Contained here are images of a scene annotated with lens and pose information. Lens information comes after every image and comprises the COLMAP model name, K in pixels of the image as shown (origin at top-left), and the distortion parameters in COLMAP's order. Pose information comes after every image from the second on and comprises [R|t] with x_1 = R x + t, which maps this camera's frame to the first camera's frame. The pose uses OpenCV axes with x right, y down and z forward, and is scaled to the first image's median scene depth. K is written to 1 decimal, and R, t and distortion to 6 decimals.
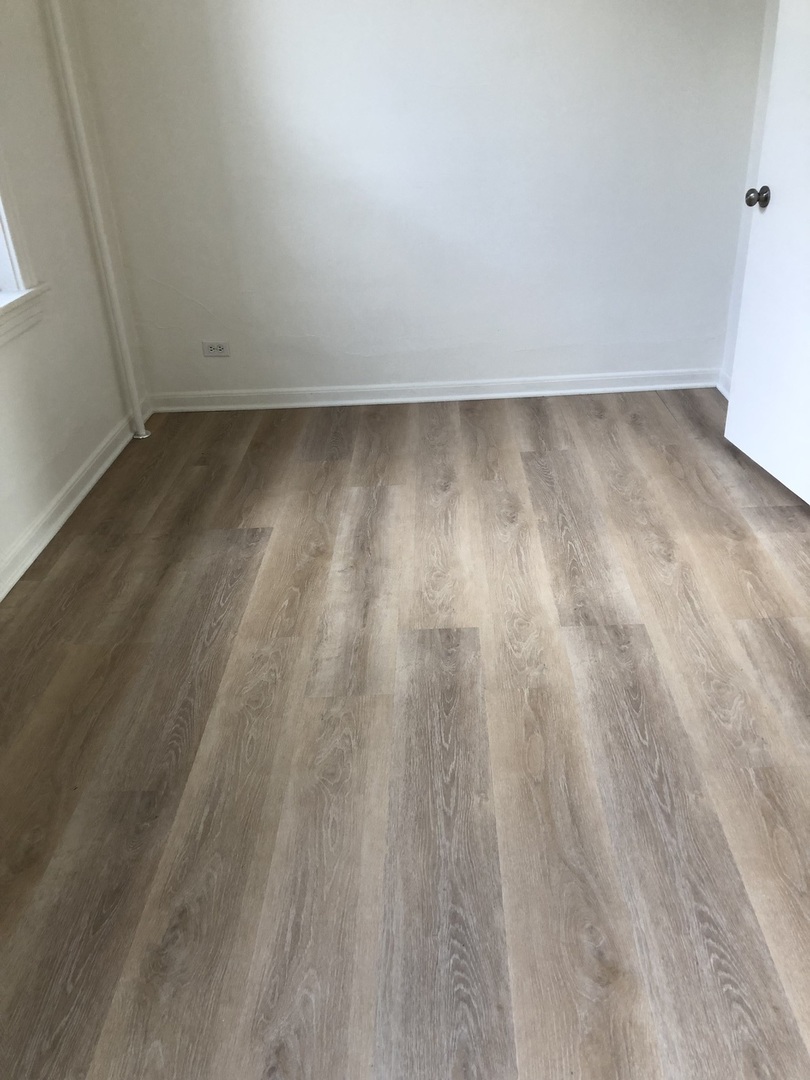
lens RADIAL K [[861.3, 0, 405.0], [0, 861.3, 540.0], [0, 0, 1]] dist [0.006006, -0.067154]
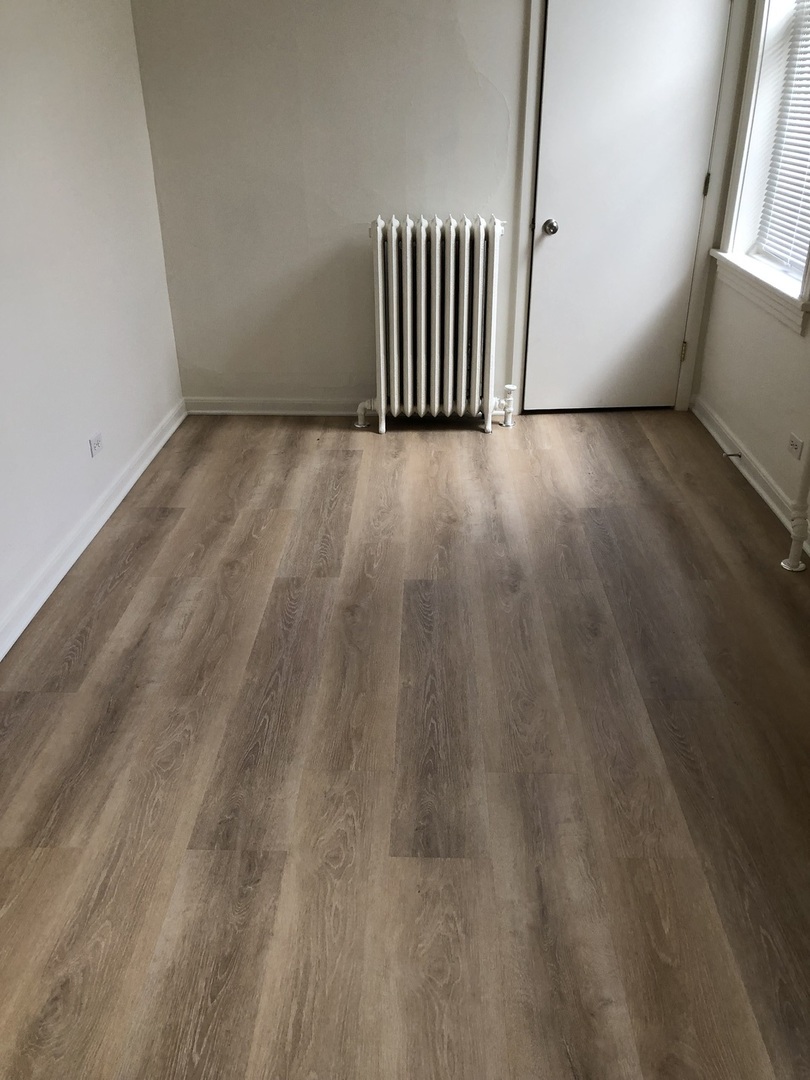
lens RADIAL K [[861.3, 0, 405.0], [0, 861.3, 540.0], [0, 0, 1]] dist [0.006006, -0.067154]
pose [[-0.997758, 0.059622, 0.030412, 0.032381], [0.058932, 0.567204, 0.821466, -0.781534], [0.031727, 0.821416, -0.569446, 1.328383]]
